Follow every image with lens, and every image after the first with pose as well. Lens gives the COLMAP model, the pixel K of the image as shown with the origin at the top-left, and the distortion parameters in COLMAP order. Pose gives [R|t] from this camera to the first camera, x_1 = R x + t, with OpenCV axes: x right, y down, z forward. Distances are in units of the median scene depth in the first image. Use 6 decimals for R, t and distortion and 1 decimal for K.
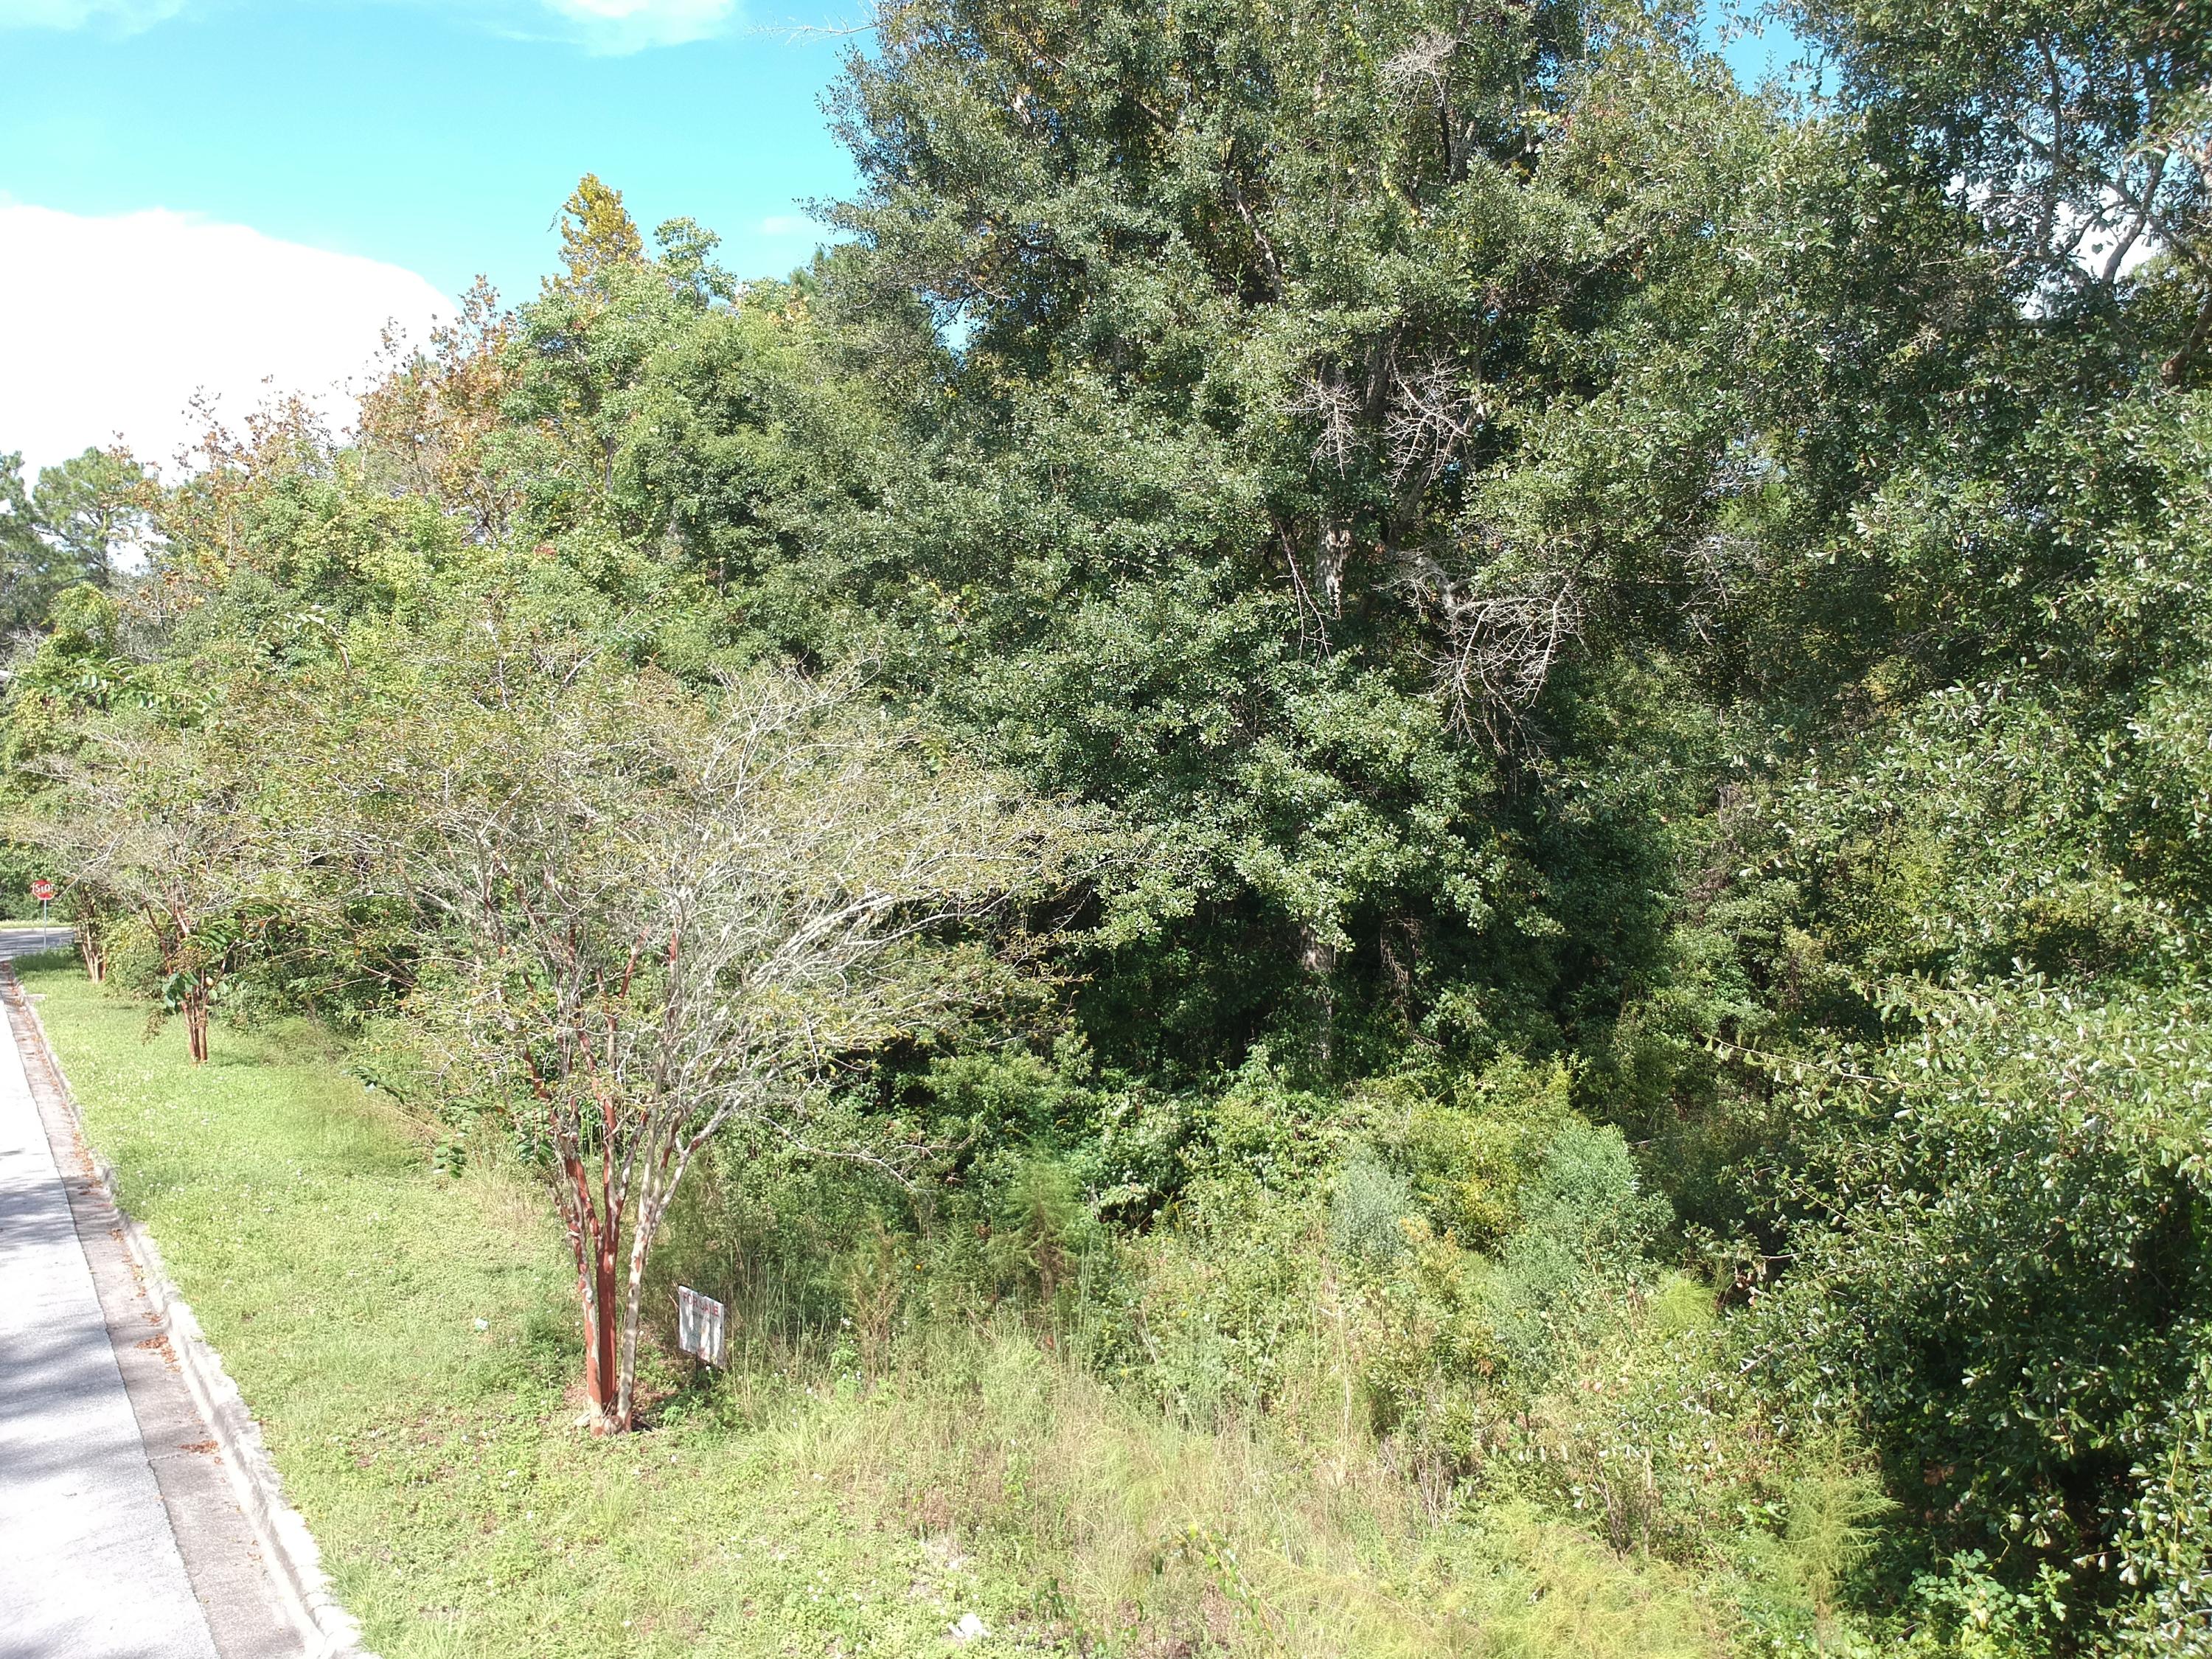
lens RADIAL K [[1604.9, 0, 1107.7], [0, 1604.9, 822.1], [0, 0, 1]] dist [0.025833, -0.082803]
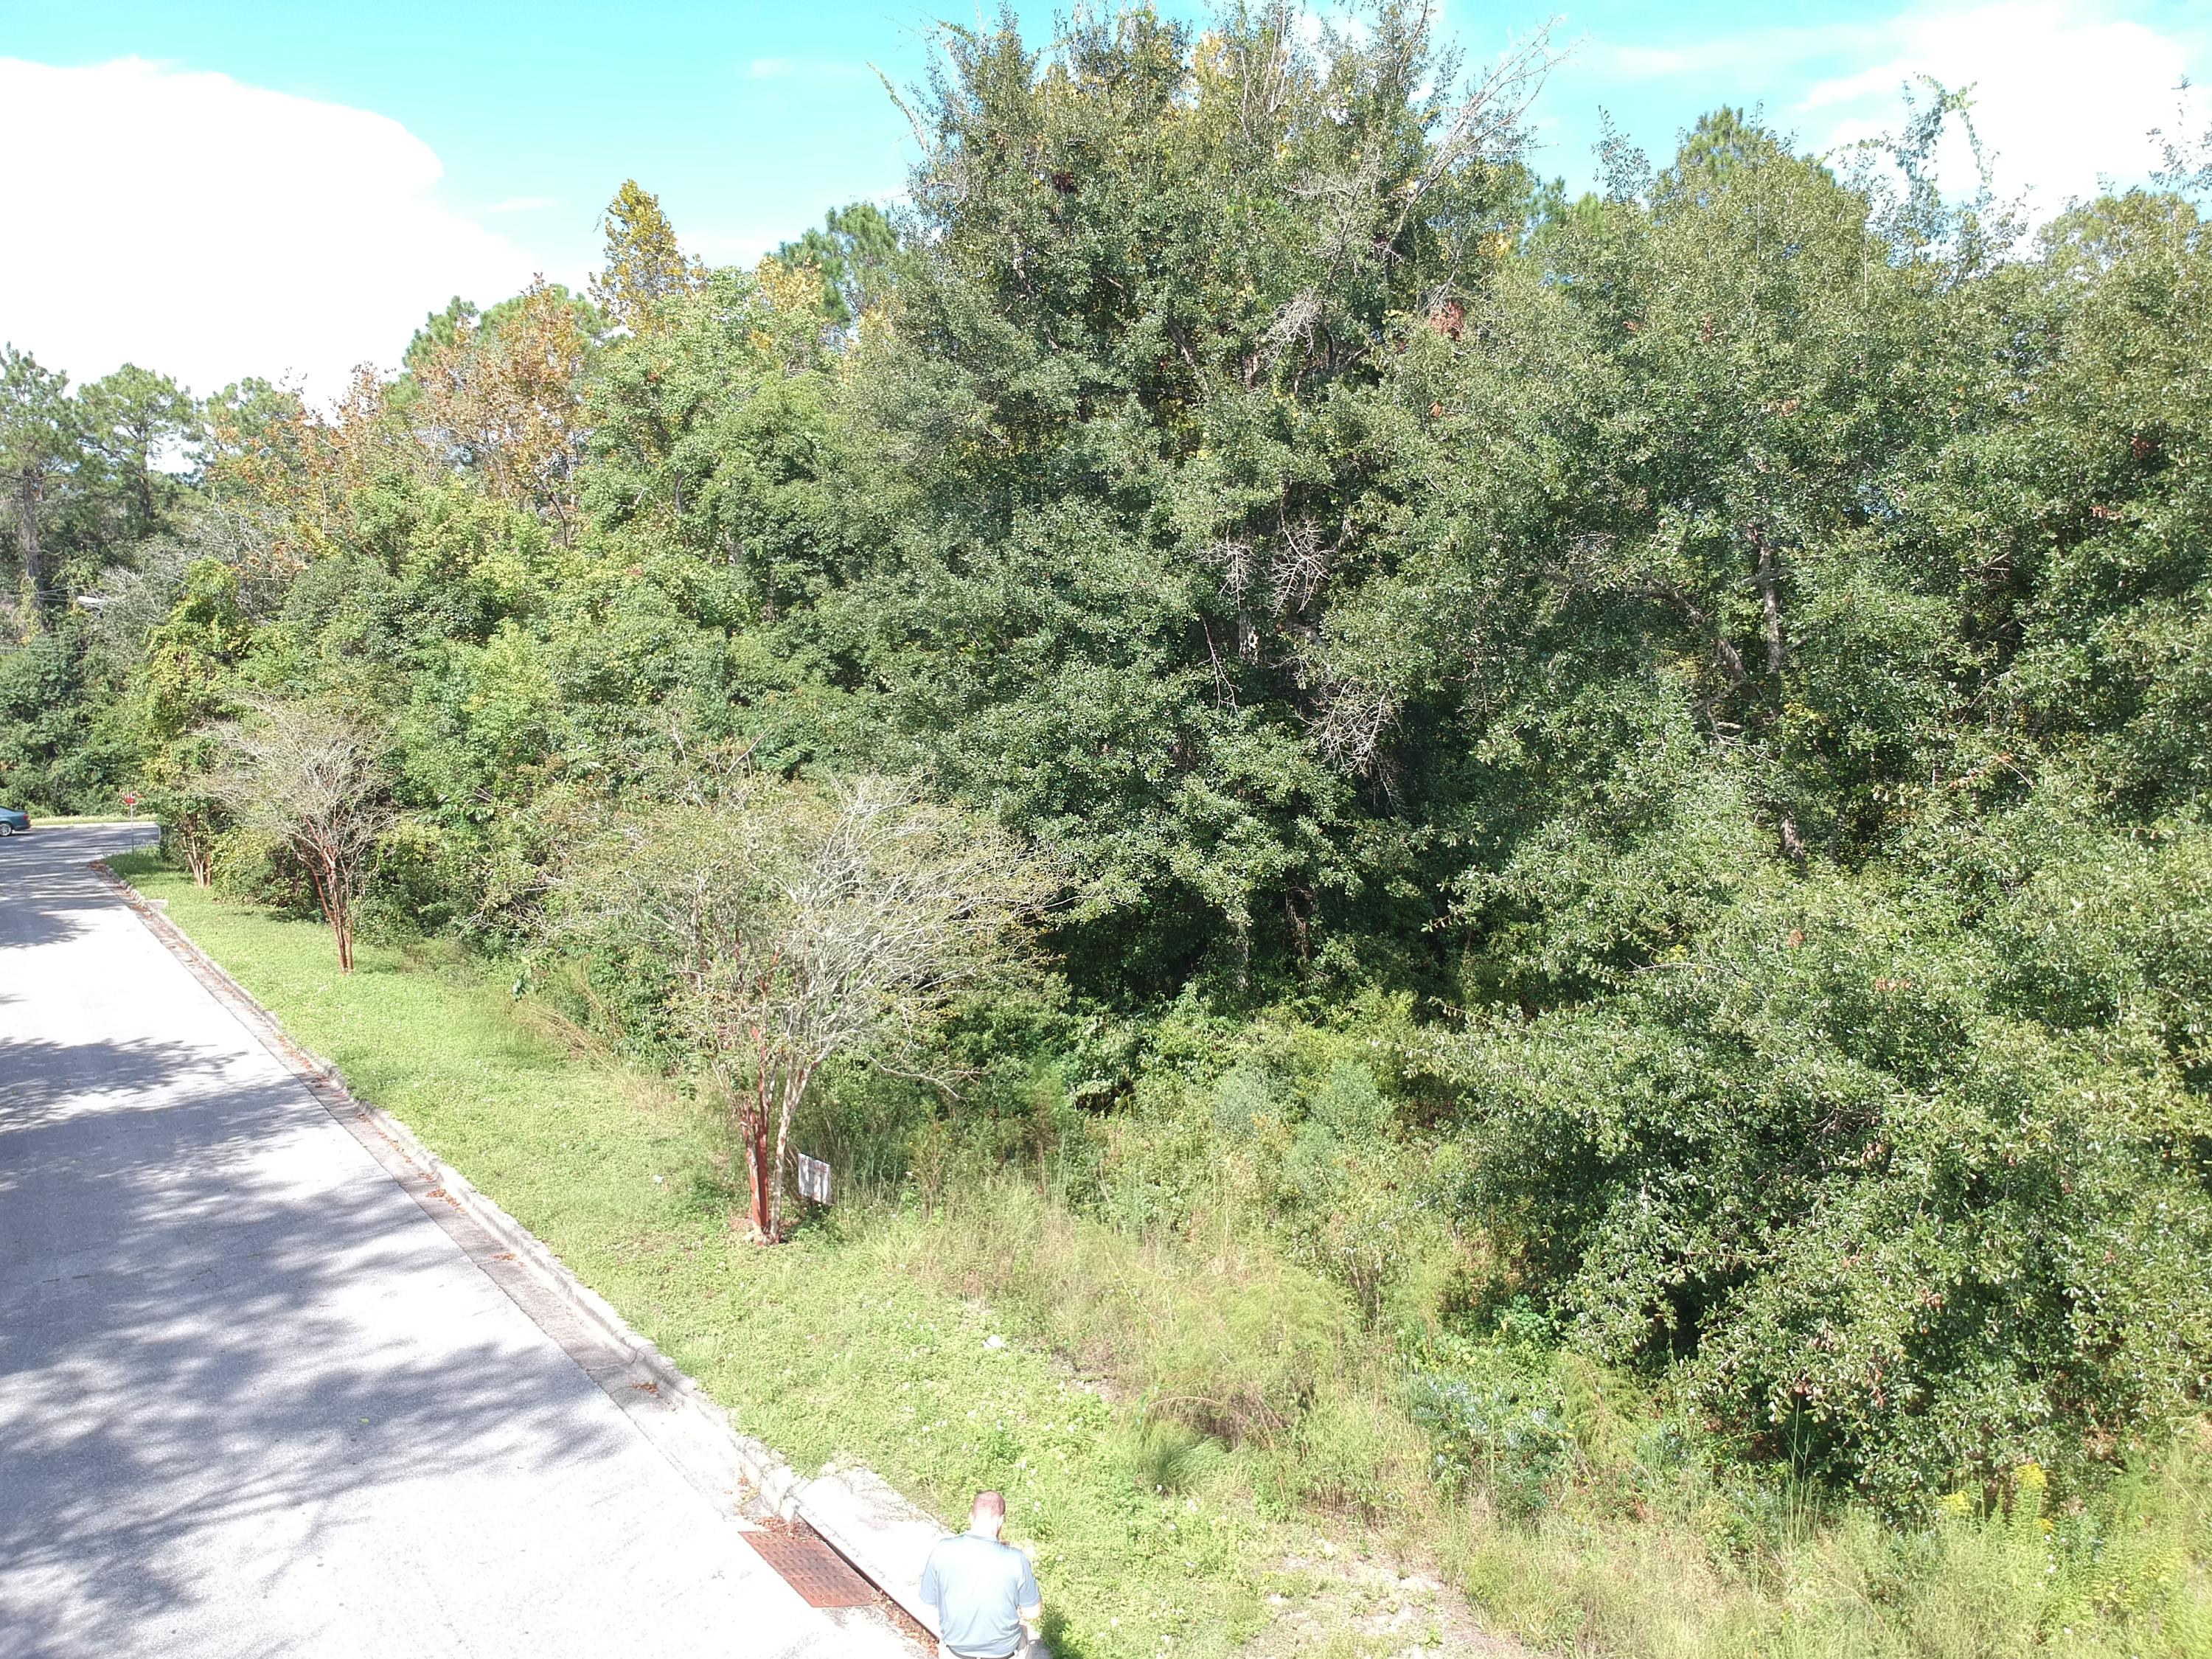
lens RADIAL K [[1590.7, 0, 1116.0], [0, 1590.7, 832.0], [0, 0, 1]] dist [0.029961, -0.065203]
pose [[0.999961, 0.001150, 0.008737, 0.017831], [-0.001925, 0.996012, 0.089194, -0.118373], [-0.008600, -0.089207, 0.995976, -0.377882]]
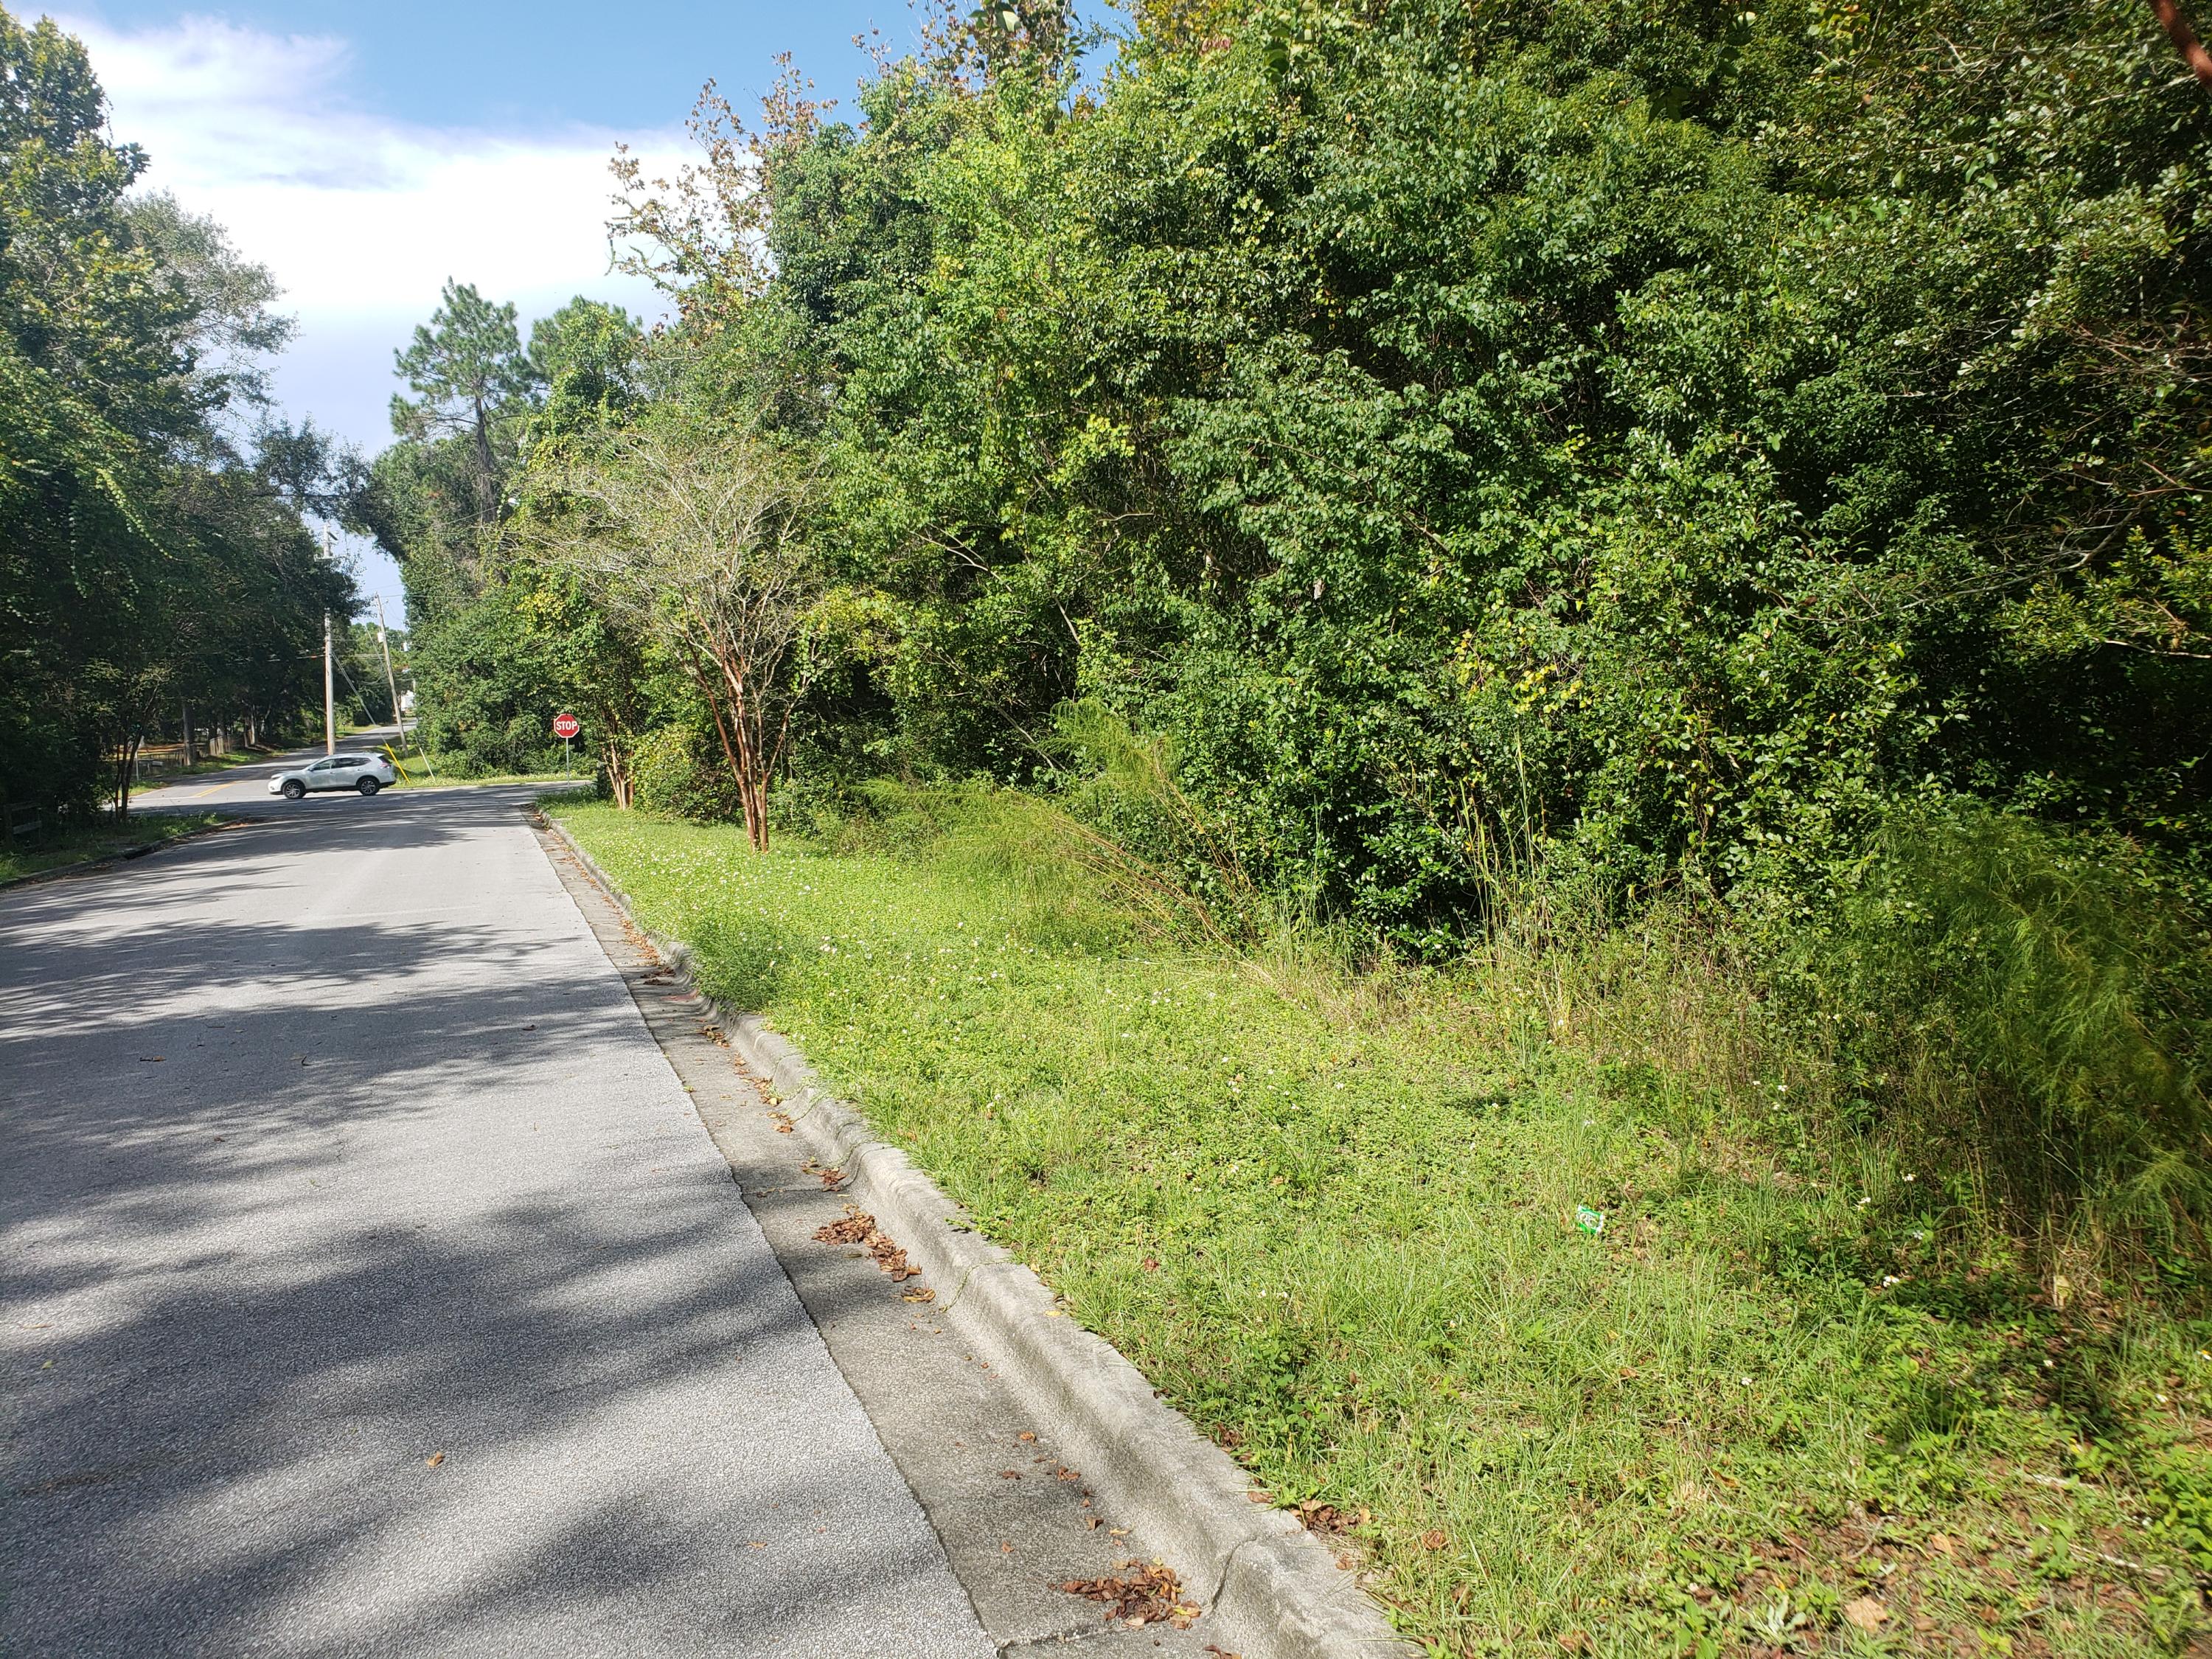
lens RADIAL K [[1642.3, 0, 1106.5], [0, 1642.3, 823.1], [0, 0, 1]] dist [-0.006399, -0.001408]
pose [[0.964664, -0.016322, -0.262975, -0.335237], [0.035803, 0.996942, 0.069460, 0.151583], [0.261038, -0.076421, 0.962299, 0.469093]]
